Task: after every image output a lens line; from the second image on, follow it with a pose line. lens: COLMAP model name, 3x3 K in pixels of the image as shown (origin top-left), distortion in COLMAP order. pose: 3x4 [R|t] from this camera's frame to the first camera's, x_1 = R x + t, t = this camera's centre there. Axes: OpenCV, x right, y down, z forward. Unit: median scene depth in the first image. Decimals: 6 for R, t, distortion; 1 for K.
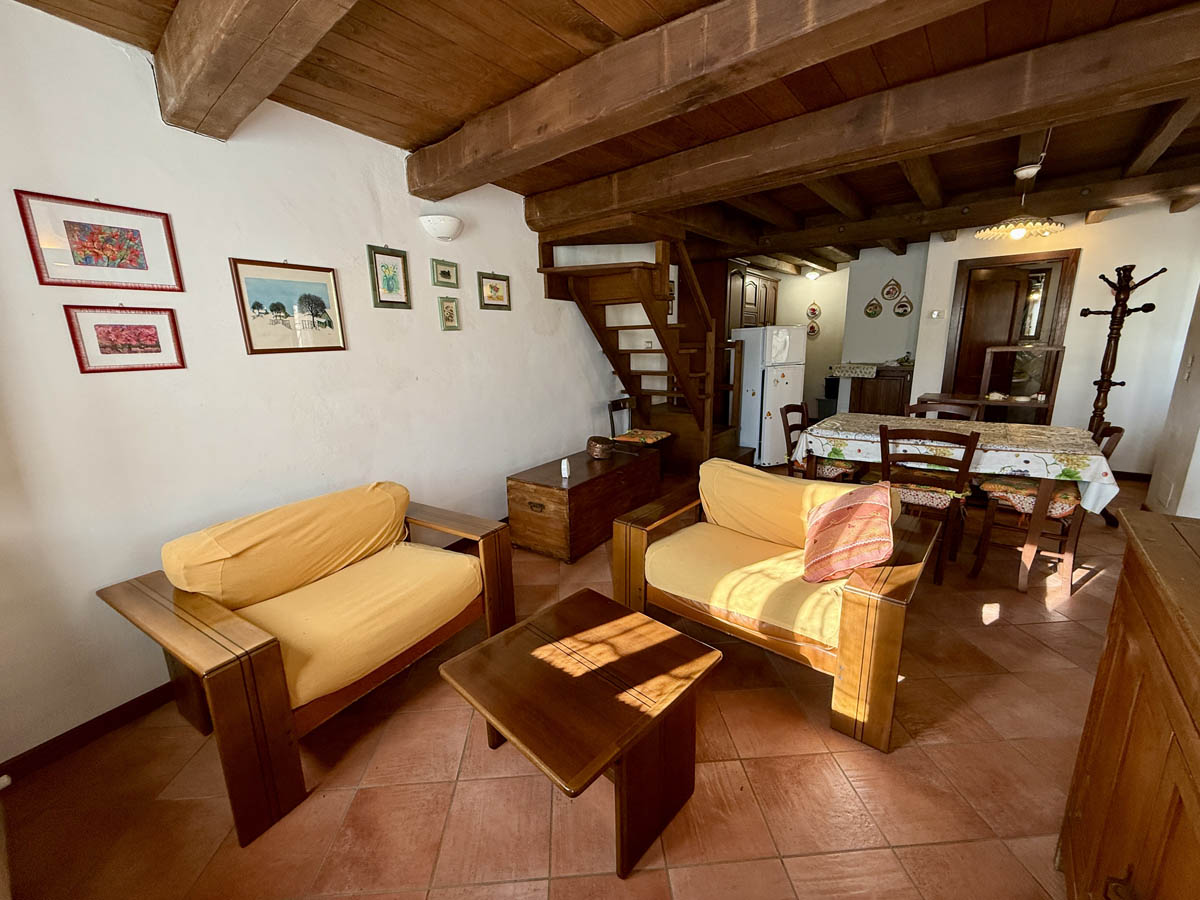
lens RADIAL K [[478.2, 0, 596.1], [0, 478.2, 449.8], [0, 0, 1]] dist [-0.002434, -0.000182]
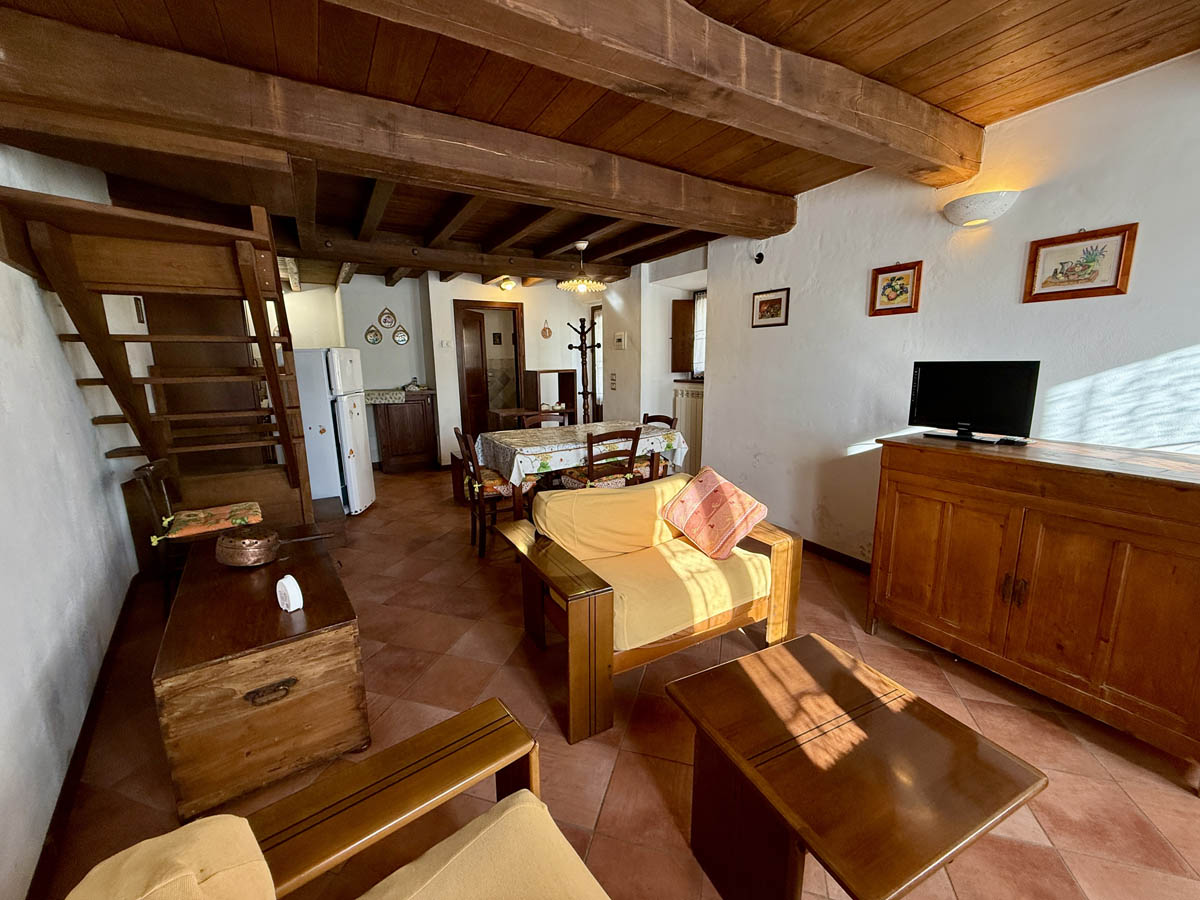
lens RADIAL K [[478.2, 0, 596.4], [0, 478.2, 449.0], [0, 0, 1]] dist [-0.002434, -0.000182]
pose [[0.341690, -0.151474, 0.927526, -0.608764], [0.212196, 0.973875, 0.080873, -0.128988], [-0.915544, 0.169184, 0.364905, 0.692153]]
